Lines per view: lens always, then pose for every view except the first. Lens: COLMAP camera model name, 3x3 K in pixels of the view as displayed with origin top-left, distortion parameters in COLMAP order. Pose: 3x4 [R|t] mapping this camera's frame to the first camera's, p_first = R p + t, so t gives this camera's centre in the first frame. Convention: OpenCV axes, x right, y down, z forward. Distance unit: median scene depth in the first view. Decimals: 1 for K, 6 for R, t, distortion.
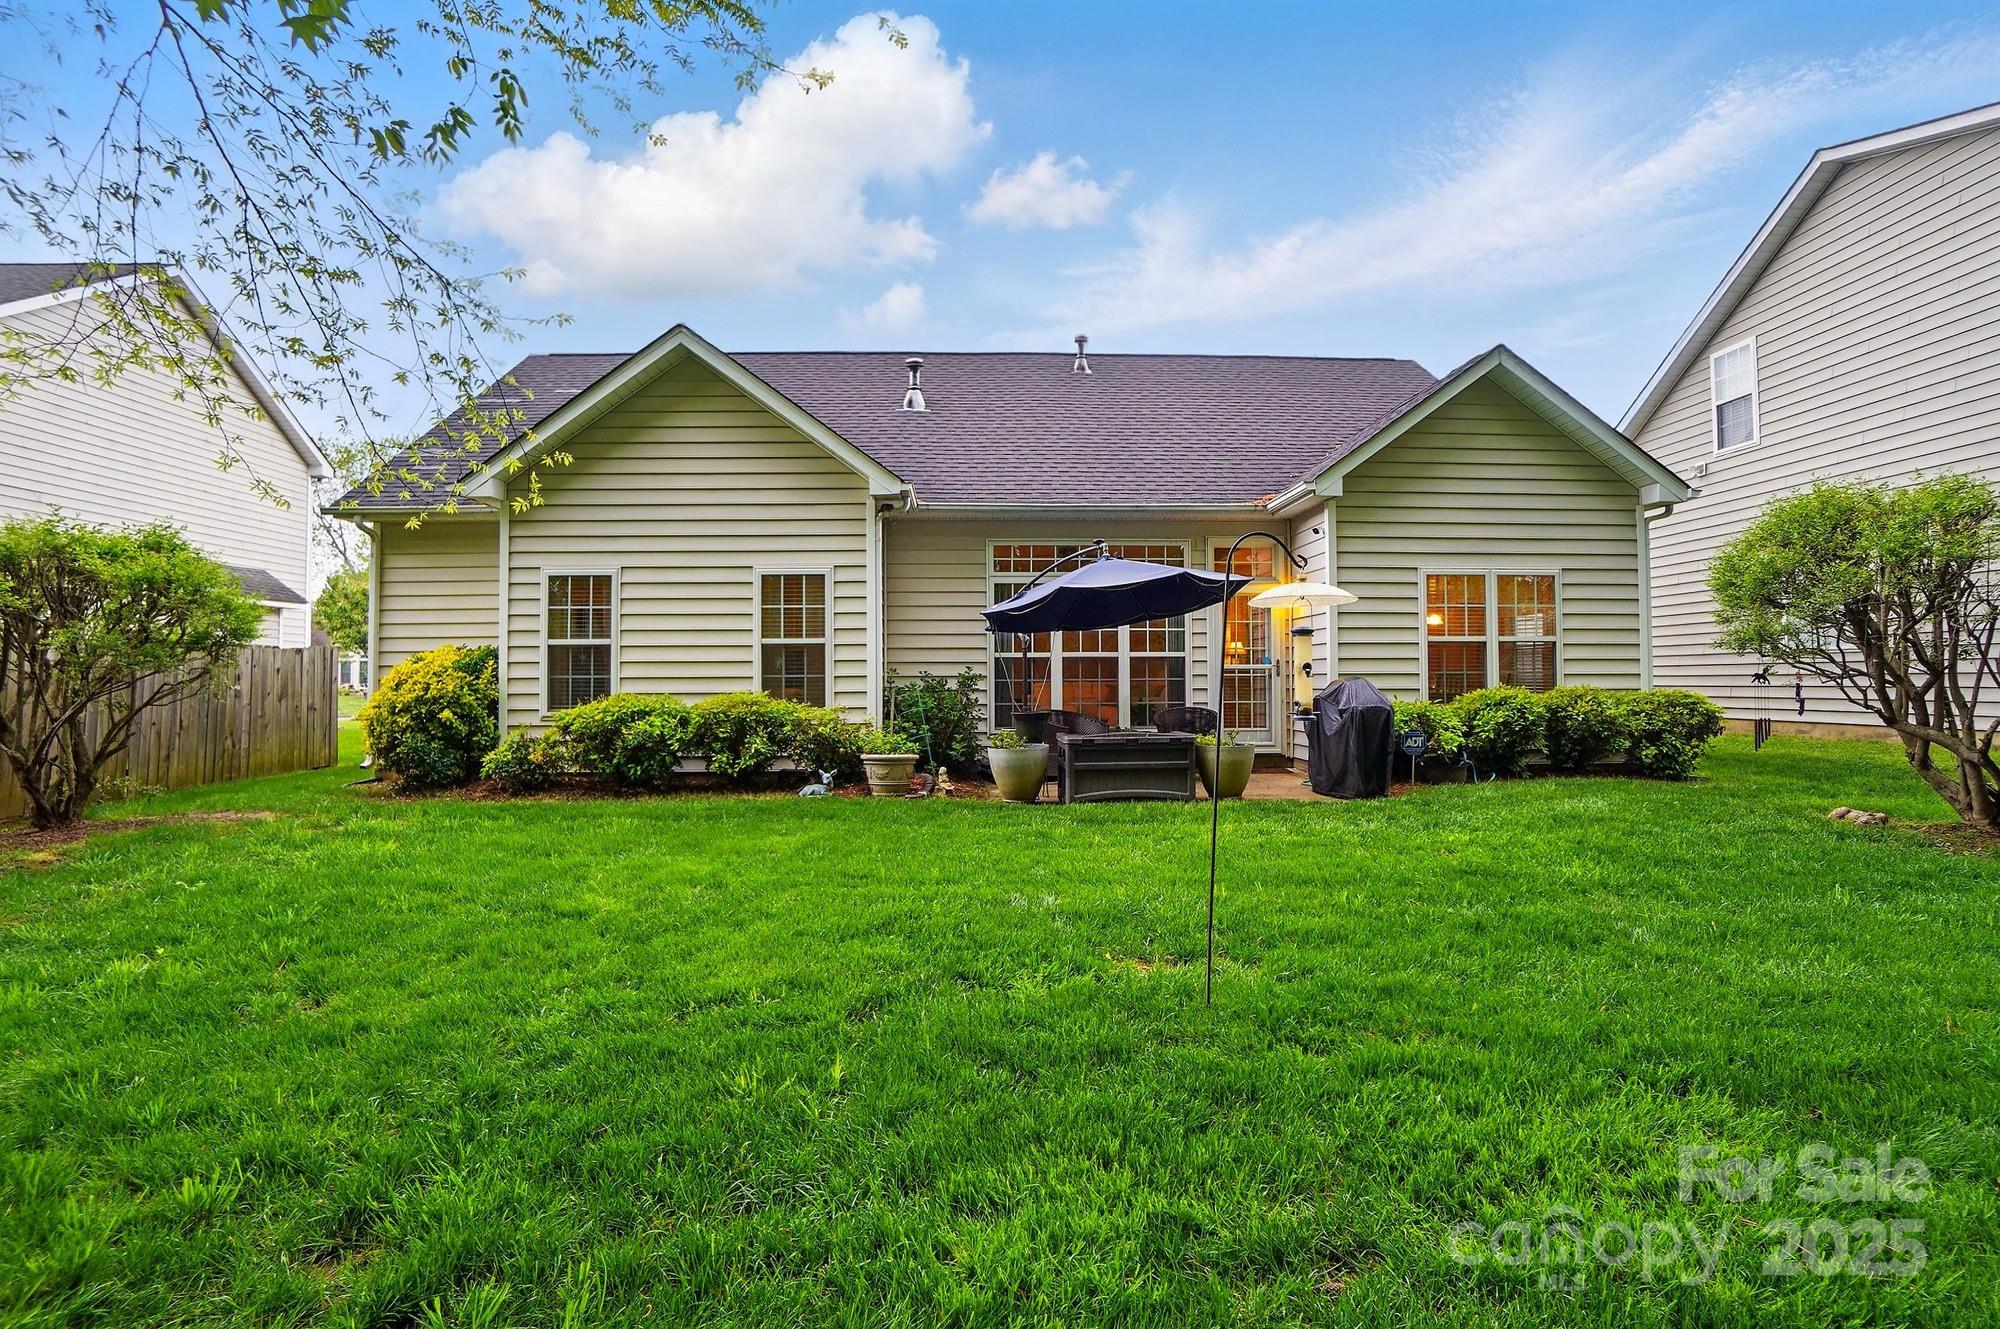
lens RADIAL K [[897.8, 0, 1001.4], [0, 897.8, 673.8], [0, 0, 1]] dist [-0.020709, 0.000071]
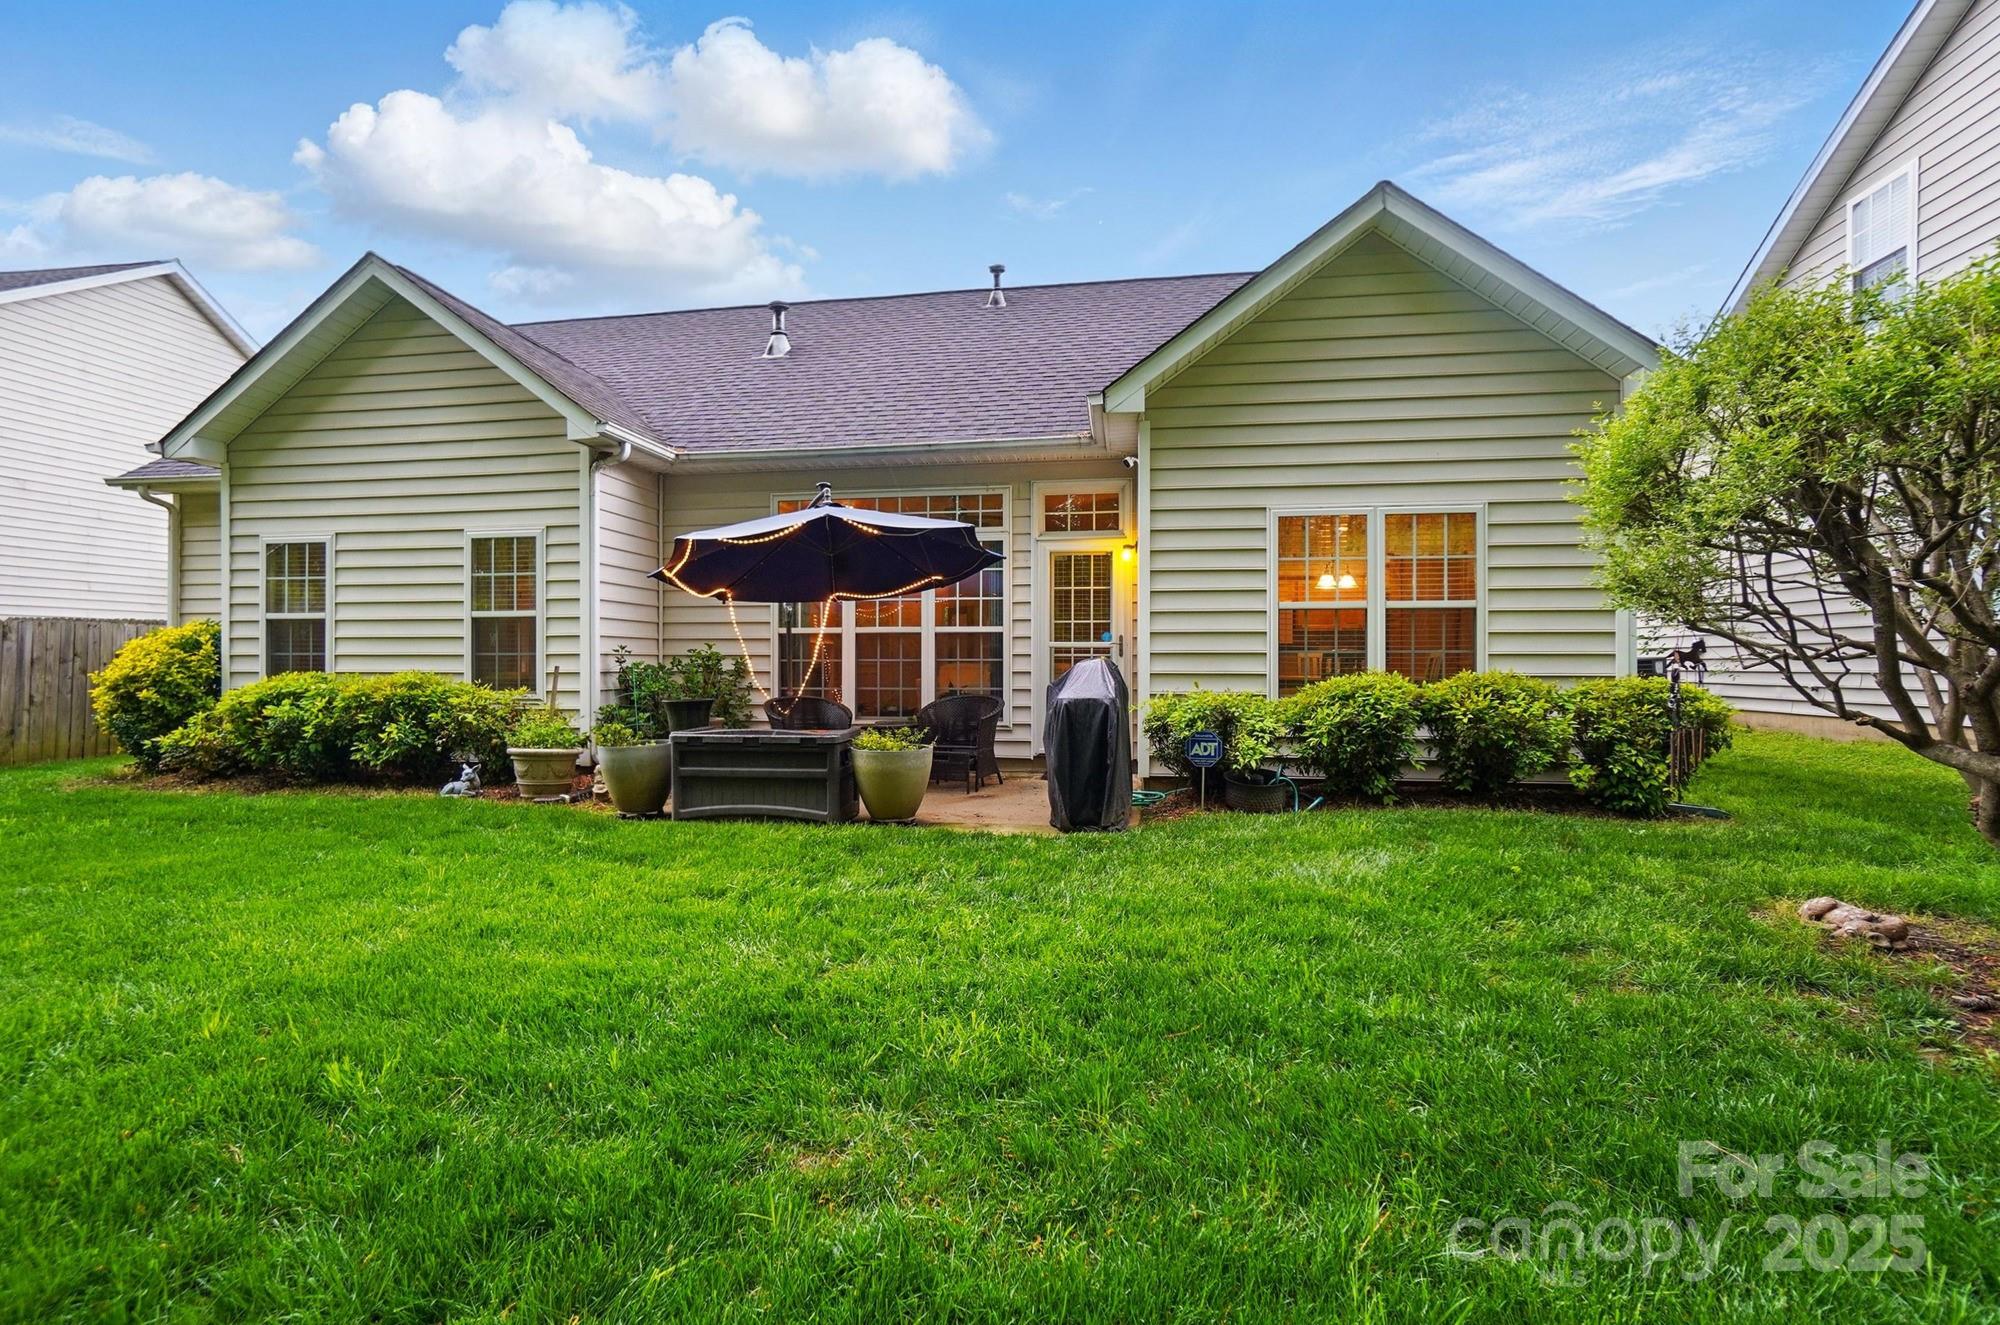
lens RADIAL K [[862.6, 0, 988.4], [0, 862.6, 672.1], [0, 0, 1]] dist [0.002604, 0.000428]
pose [[0.980545, 0.006919, -0.196170, 0.394335], [-0.003222, 0.999811, 0.019162, 0.002501], [0.196266, -0.018158, 0.980383, 0.270022]]
